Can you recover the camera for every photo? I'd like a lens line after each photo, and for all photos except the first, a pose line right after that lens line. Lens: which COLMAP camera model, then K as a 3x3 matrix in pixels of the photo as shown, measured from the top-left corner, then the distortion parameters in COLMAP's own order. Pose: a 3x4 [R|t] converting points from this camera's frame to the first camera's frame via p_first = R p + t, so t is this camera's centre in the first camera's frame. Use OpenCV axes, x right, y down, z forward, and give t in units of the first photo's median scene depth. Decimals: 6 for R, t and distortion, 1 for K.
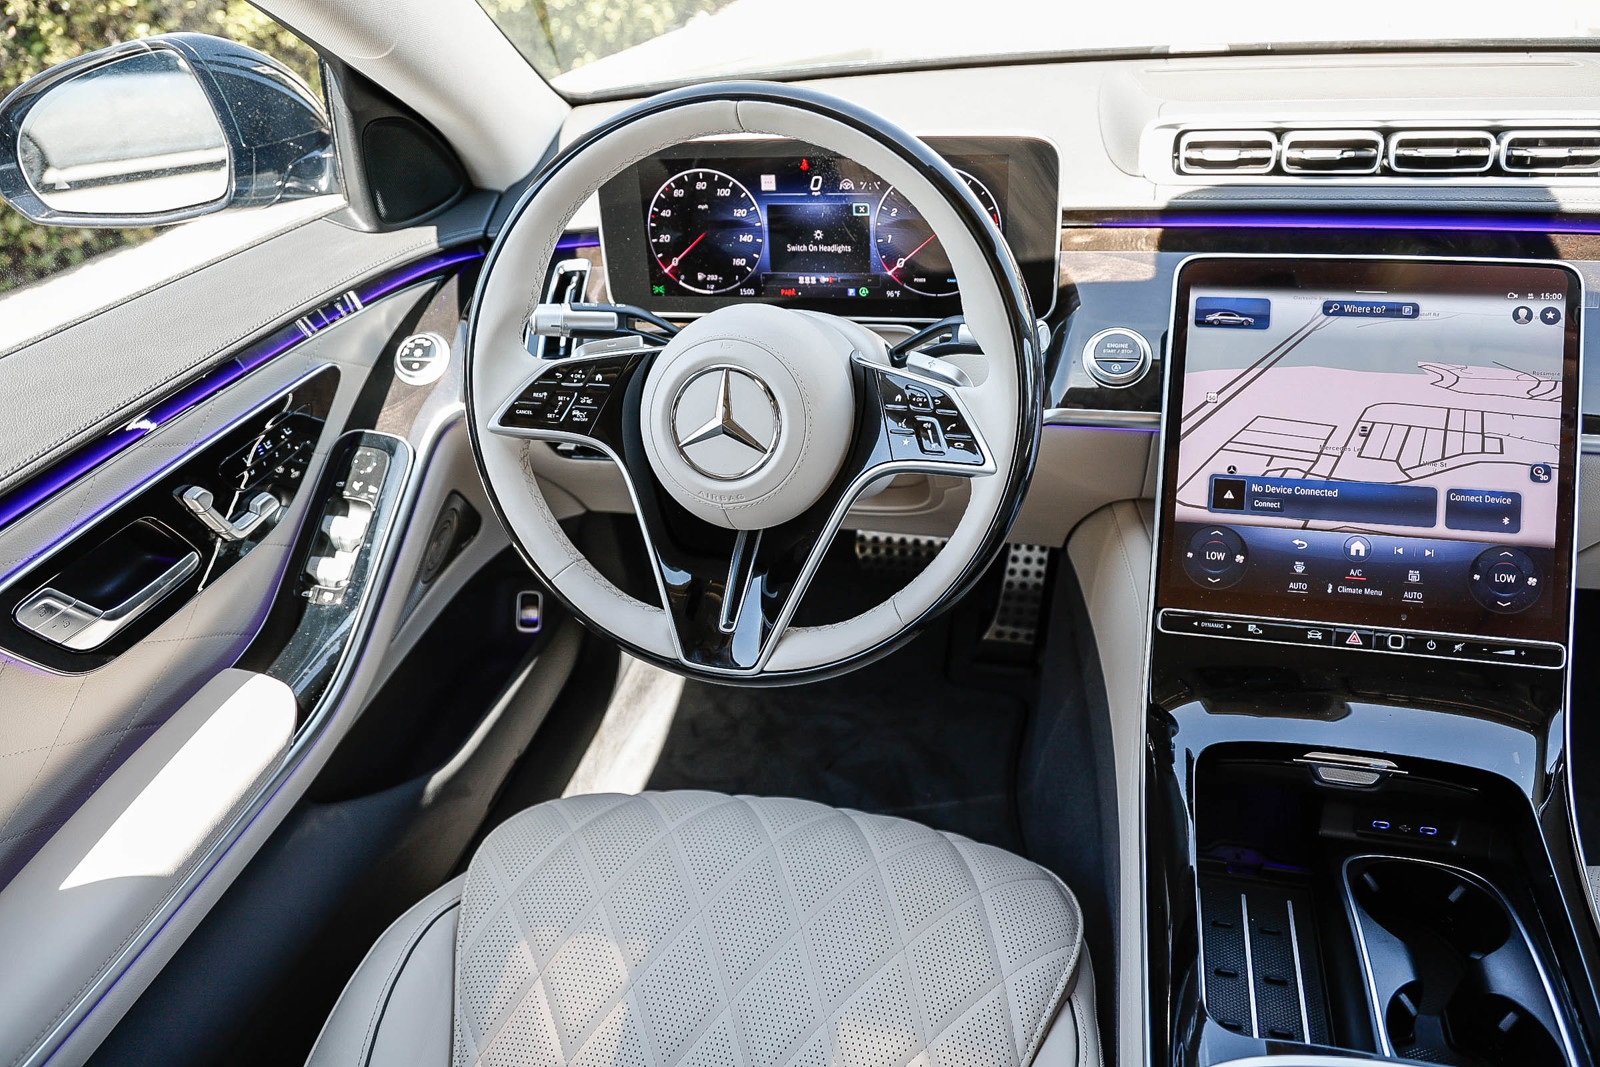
lens RADIAL K [[1065.0, 0, 800.0], [0, 1065.0, 533.5], [0, 0, 1]] dist [-0.055491, 0.040735]
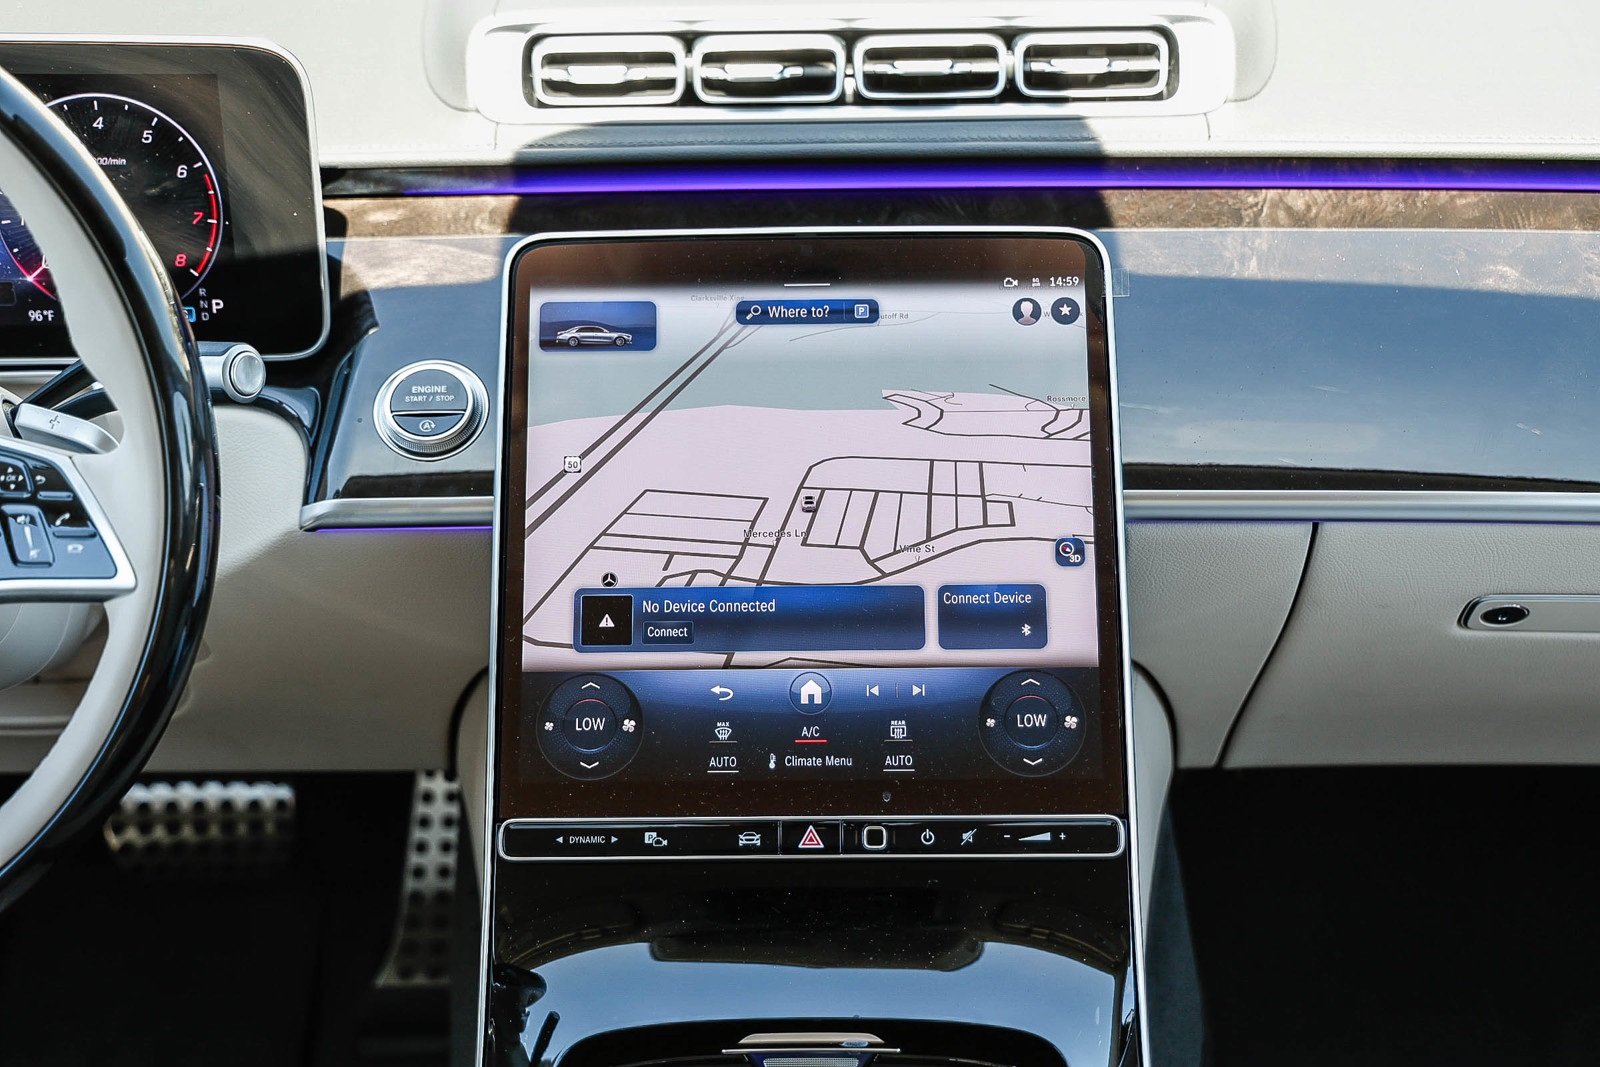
lens RADIAL K [[2320.7, 0, 800.0], [0, 2320.7, 533.5], [0, 0, 1]] dist [0.113778, 0.051703]
pose [[0.969423, -0.047756, 0.240705, 0.198631], [0.084284, 0.986007, -0.143825, 0.114015], [-0.230468, 0.159715, 0.959883, -0.301884]]
